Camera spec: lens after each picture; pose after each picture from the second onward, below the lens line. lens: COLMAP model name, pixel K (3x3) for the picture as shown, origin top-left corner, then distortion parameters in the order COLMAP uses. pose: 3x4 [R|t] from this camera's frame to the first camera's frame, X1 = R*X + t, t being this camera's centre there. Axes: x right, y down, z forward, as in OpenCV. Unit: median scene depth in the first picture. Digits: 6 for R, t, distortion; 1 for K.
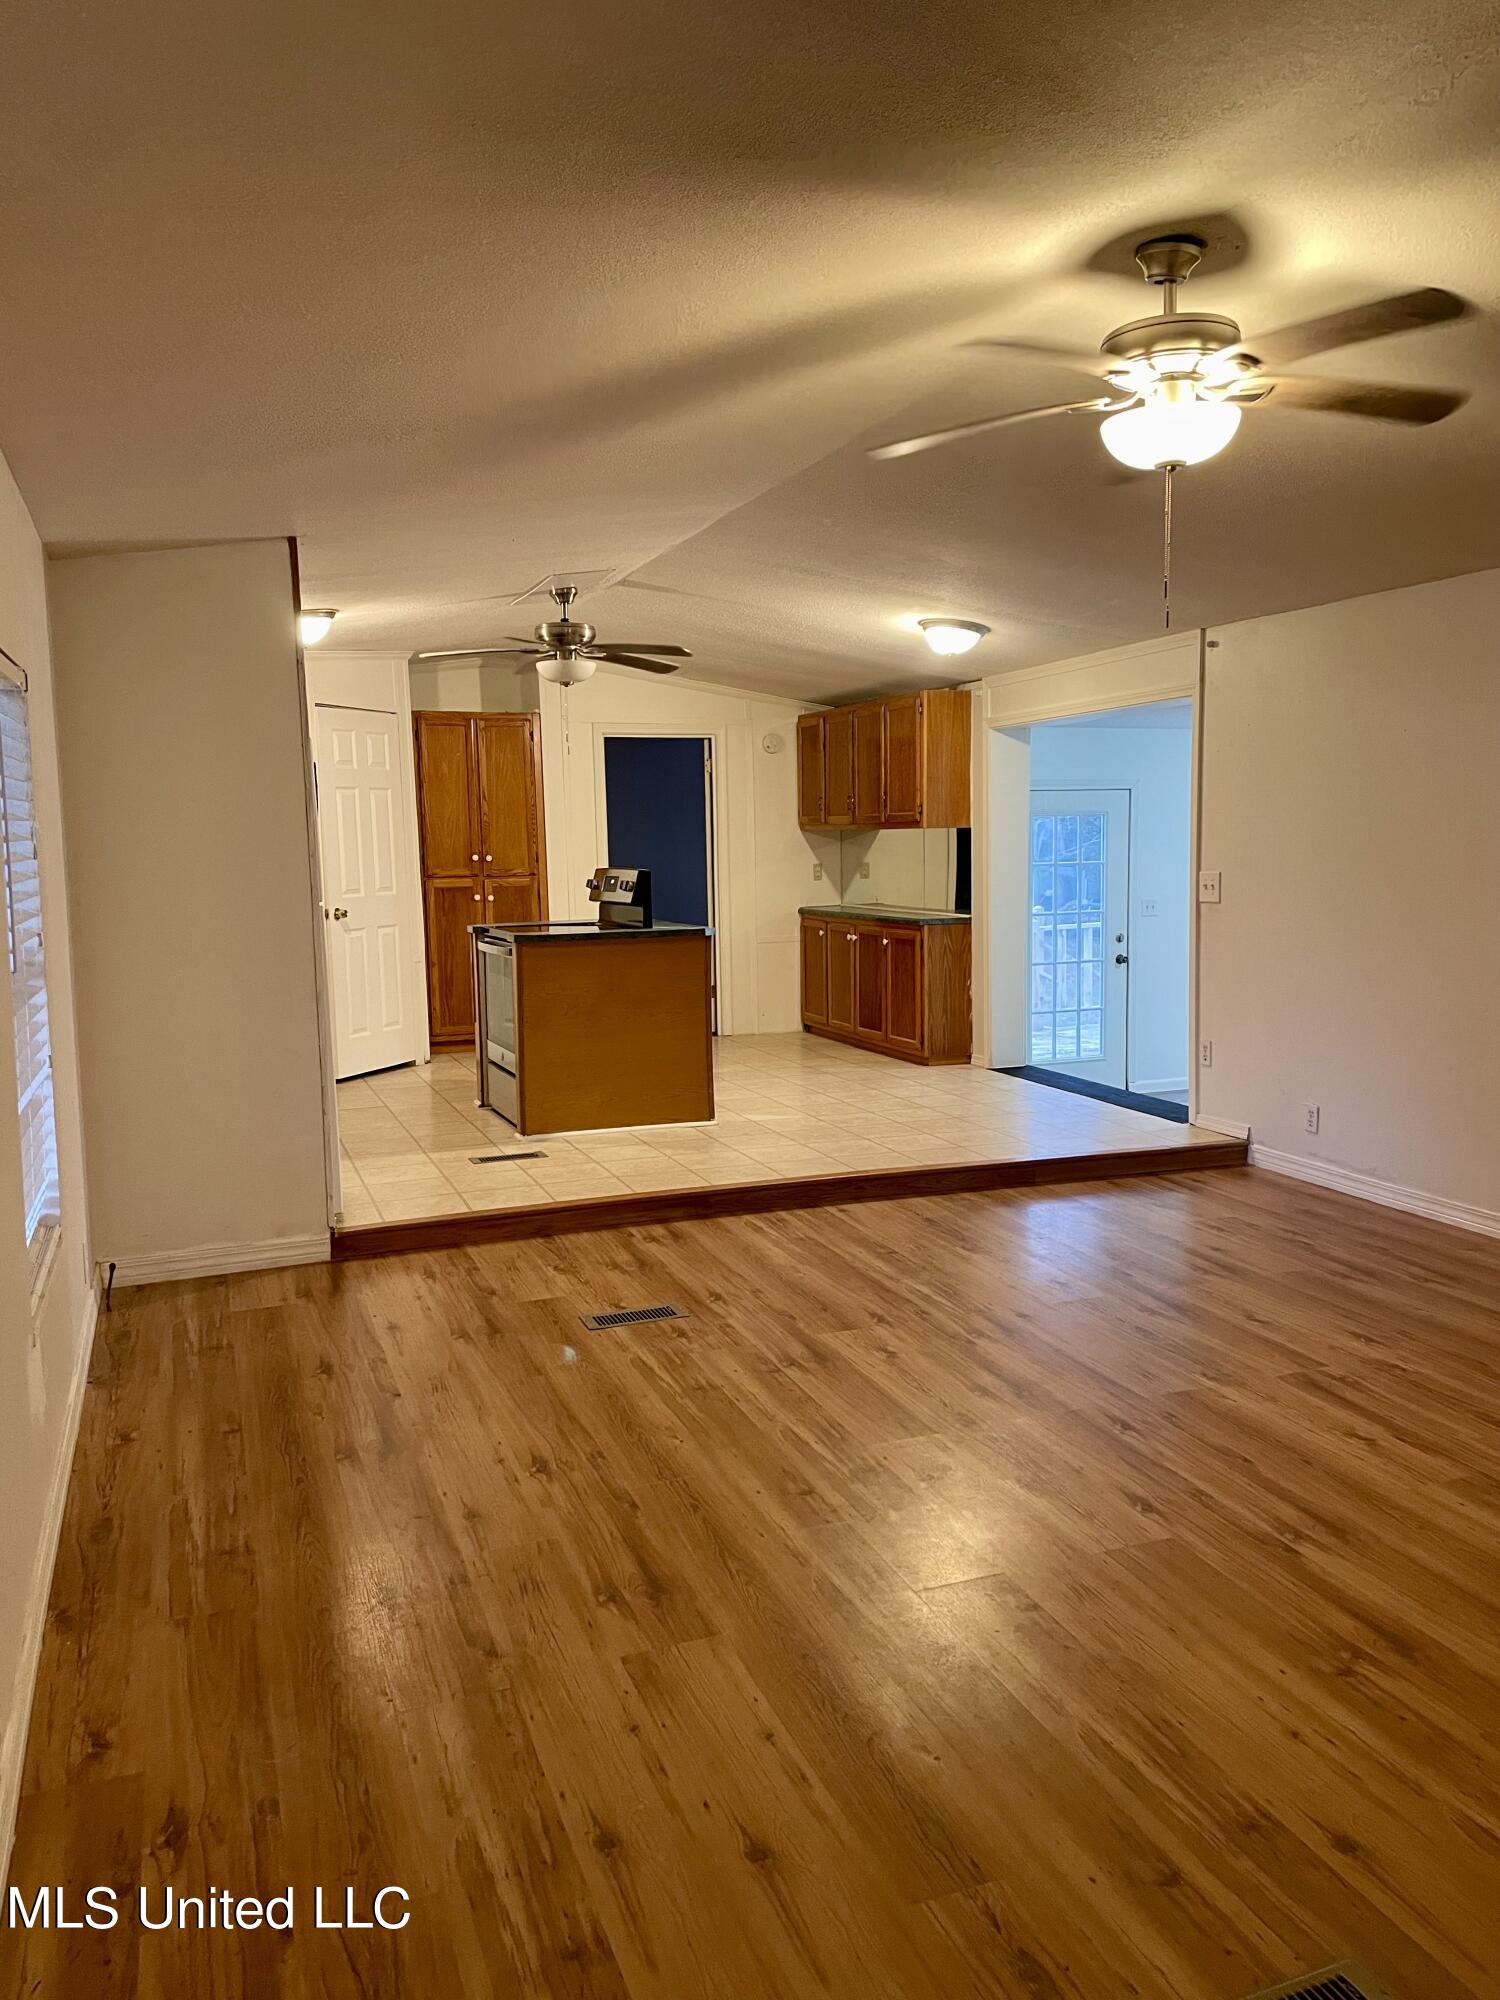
lens RADIAL K [[1500.4, 0, 750.0], [0, 1500.4, 1000.0], [0, 0, 1]] dist [0.103341, -0.160871]
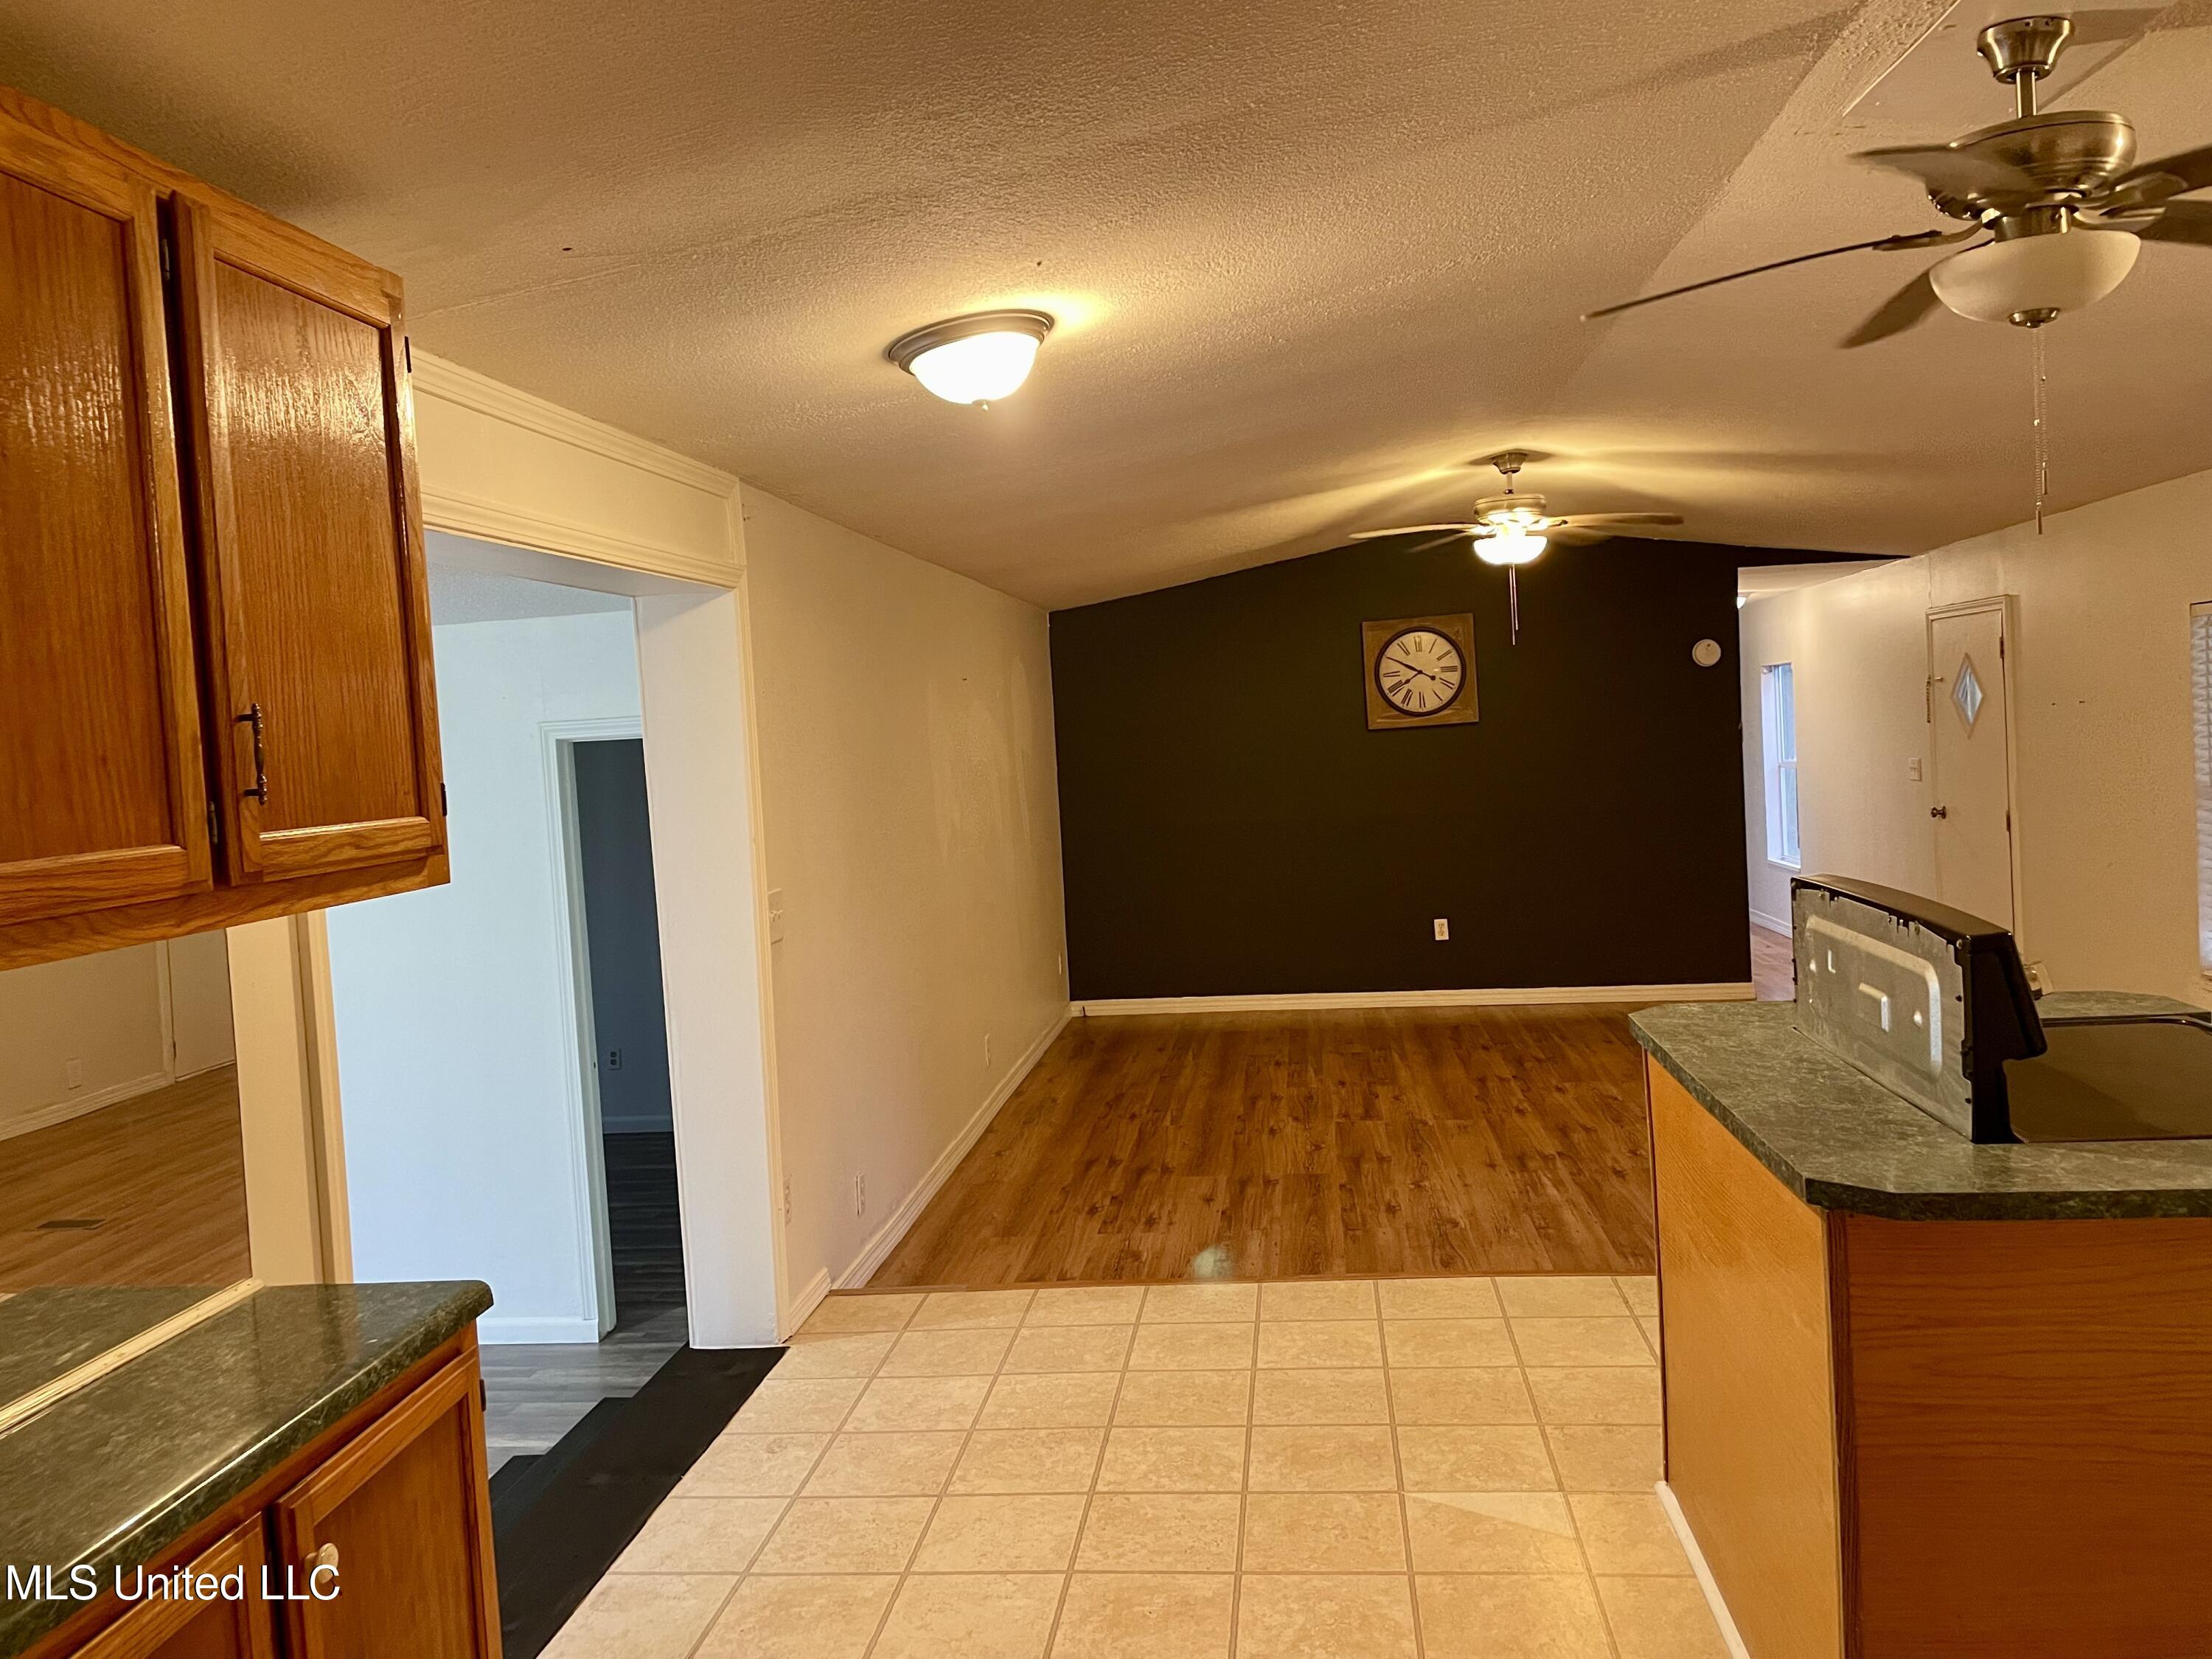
lens RADIAL K [[1659.5, 0, 1106.0], [0, 1659.5, 829.5], [0, 0, 1]] dist [0.103341, -0.160871]
pose [[-0.883689, 0.038771, 0.466466, -0.142528], [0.121780, 0.981288, 0.149143, -0.231304], [-0.451955, 0.188602, -0.871875, 1.831481]]
